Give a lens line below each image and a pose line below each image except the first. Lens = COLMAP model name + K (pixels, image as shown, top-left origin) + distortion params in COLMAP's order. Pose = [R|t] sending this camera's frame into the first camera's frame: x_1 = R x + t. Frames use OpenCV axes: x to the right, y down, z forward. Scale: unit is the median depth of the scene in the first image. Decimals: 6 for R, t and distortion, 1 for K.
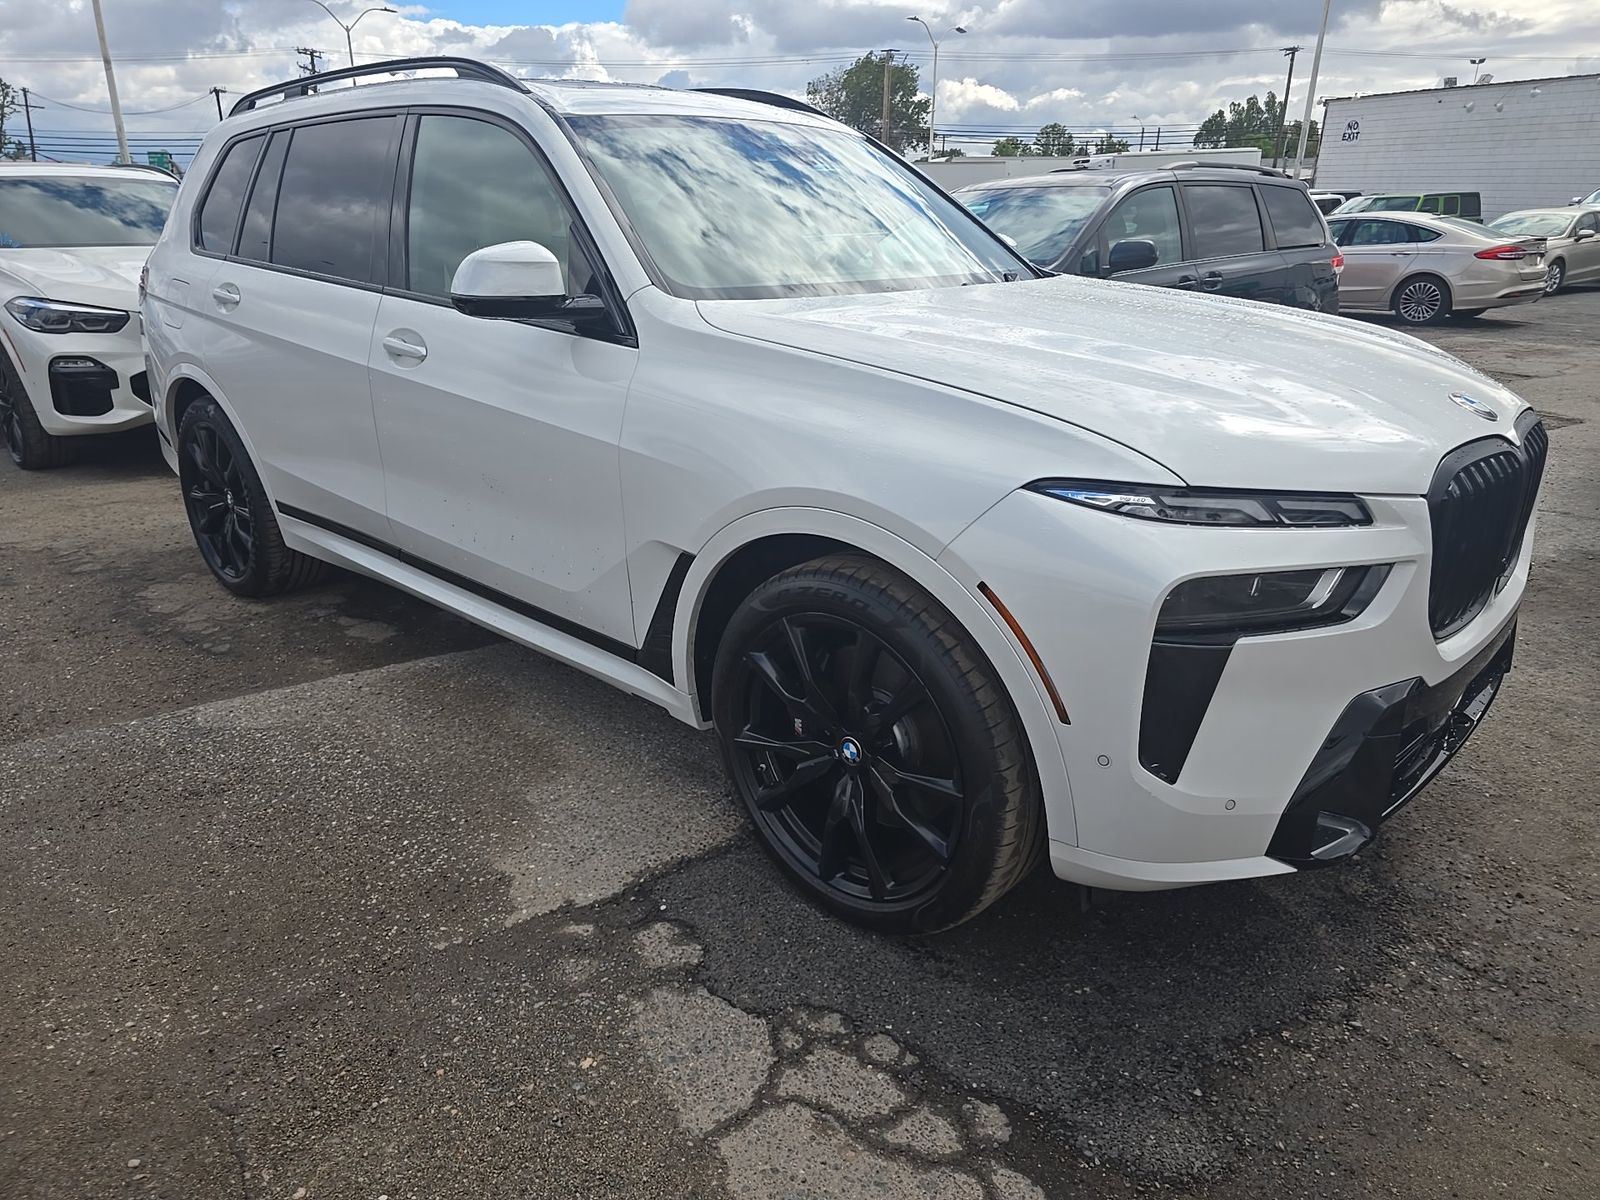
lens RADIAL K [[1081.1, 0, 802.6], [0, 1081.1, 604.5], [0, 0, 1]] dist [0.054434, -0.047957]
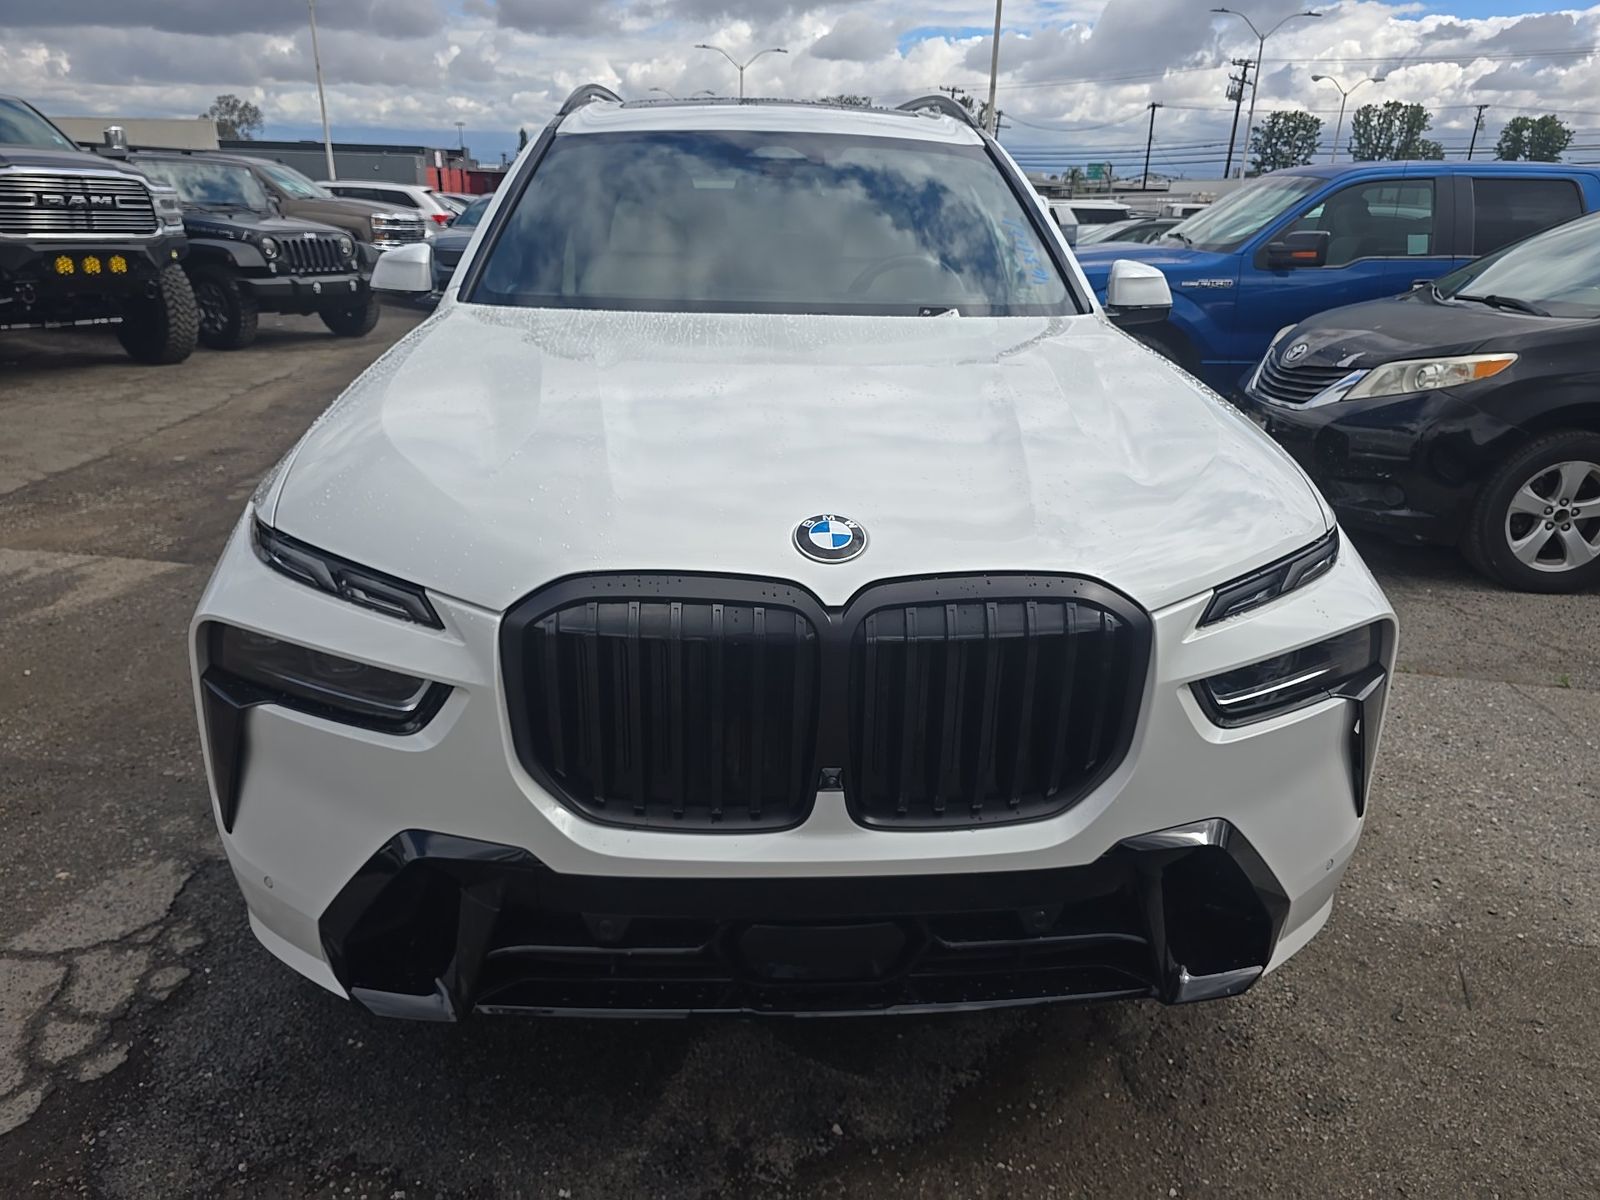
lens RADIAL K [[1081.1, 0, 802.6], [0, 1081.1, 604.5], [0, 0, 1]] dist [0.054434, -0.047957]
pose [[0.714810, 0.241766, -0.656199, 1.234437], [-0.245744, 0.965335, 0.087968, -0.227244], [0.654719, 0.098376, 0.749443, 0.573938]]
